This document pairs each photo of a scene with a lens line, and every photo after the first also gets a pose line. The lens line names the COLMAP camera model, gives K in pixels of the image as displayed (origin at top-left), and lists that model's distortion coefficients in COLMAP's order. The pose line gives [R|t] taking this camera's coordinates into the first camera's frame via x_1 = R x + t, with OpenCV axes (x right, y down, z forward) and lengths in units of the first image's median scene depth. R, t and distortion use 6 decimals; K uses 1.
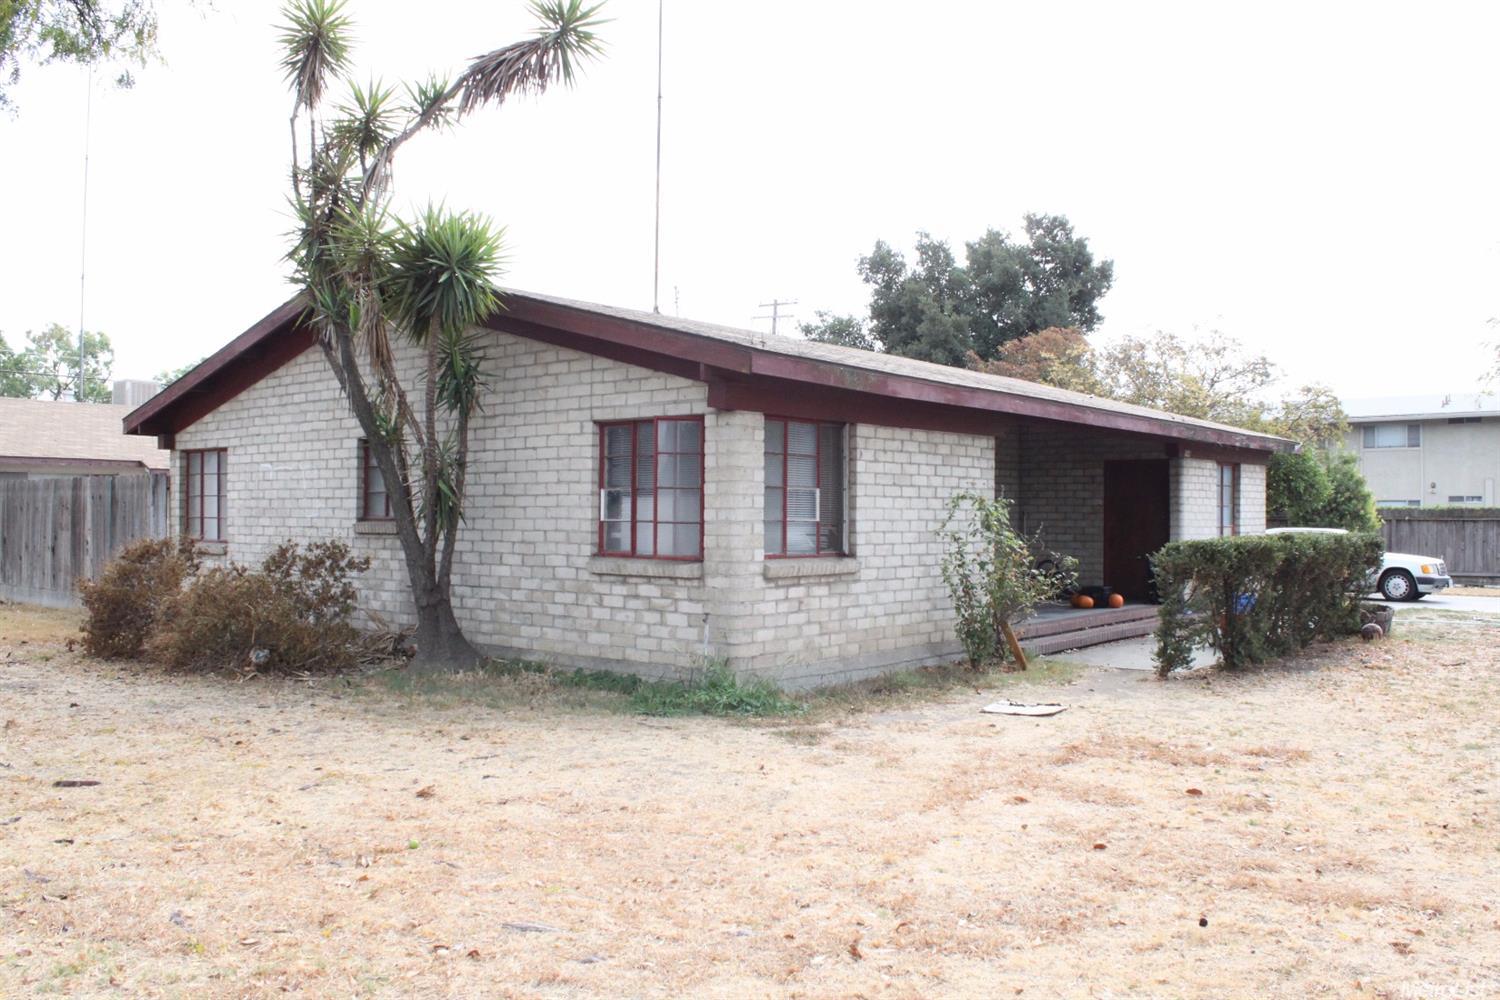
lens RADIAL K [[1287.1, 0, 750.0], [0, 1287.1, 500.0], [0, 0, 1]] dist [-0.099433, 0.003576]
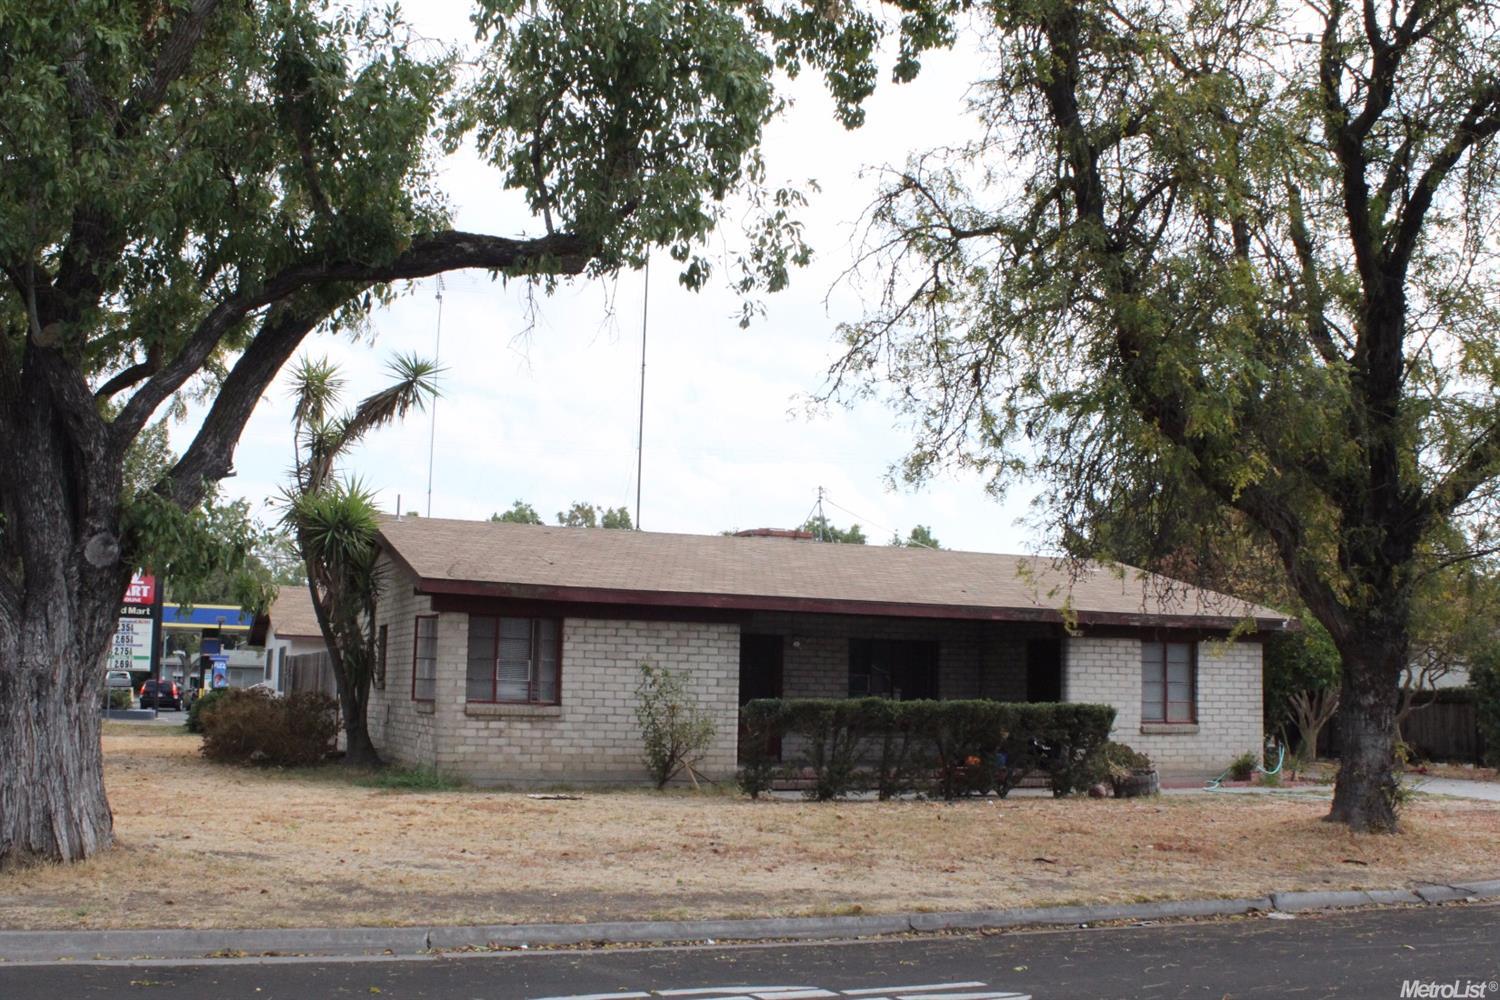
lens RADIAL K [[1600.5, 0, 725.7], [0, 1600.5, 500.5], [0, 0, 1]] dist [-0.086690, -0.004848]
pose [[0.856344, -0.040998, -0.514776, 1.251019], [-0.016363, 0.994189, -0.106399, 0.000801], [0.516147, 0.099537, 0.850697, -0.542541]]
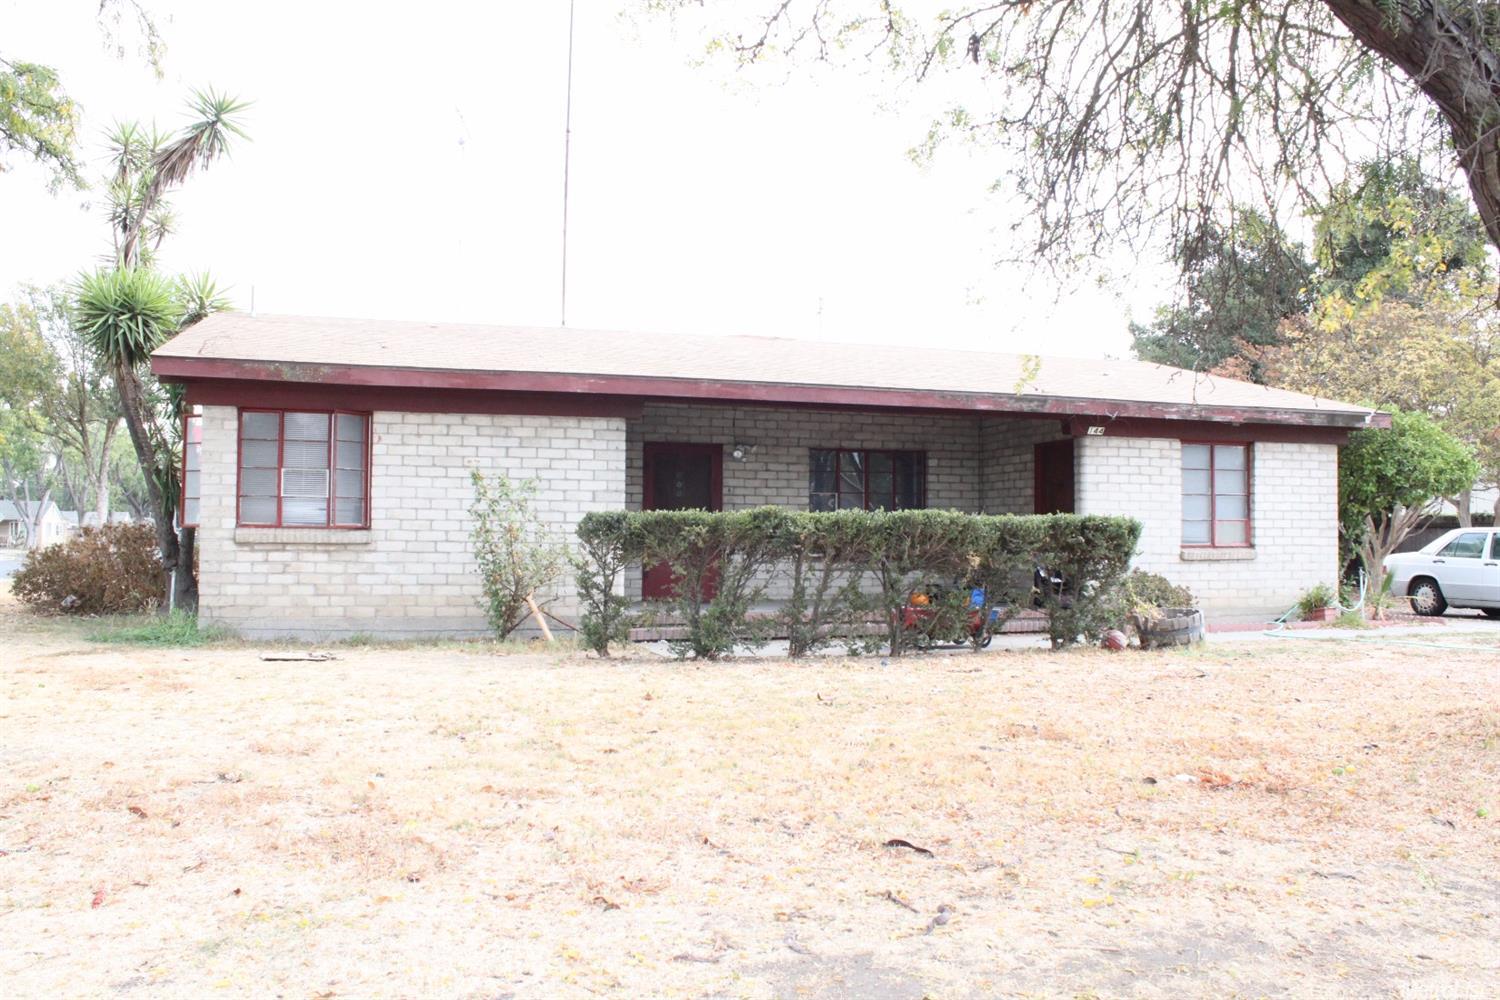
lens RADIAL K [[1287.1, 0, 750.0], [0, 1287.1, 500.0], [0, 0, 1]] dist [-0.099433, 0.003576]
pose [[0.812940, -0.011921, -0.582226, 1.014633], [-0.000259, 0.999783, -0.020832, 0.041941], [0.582348, 0.017086, 0.812760, 0.289534]]
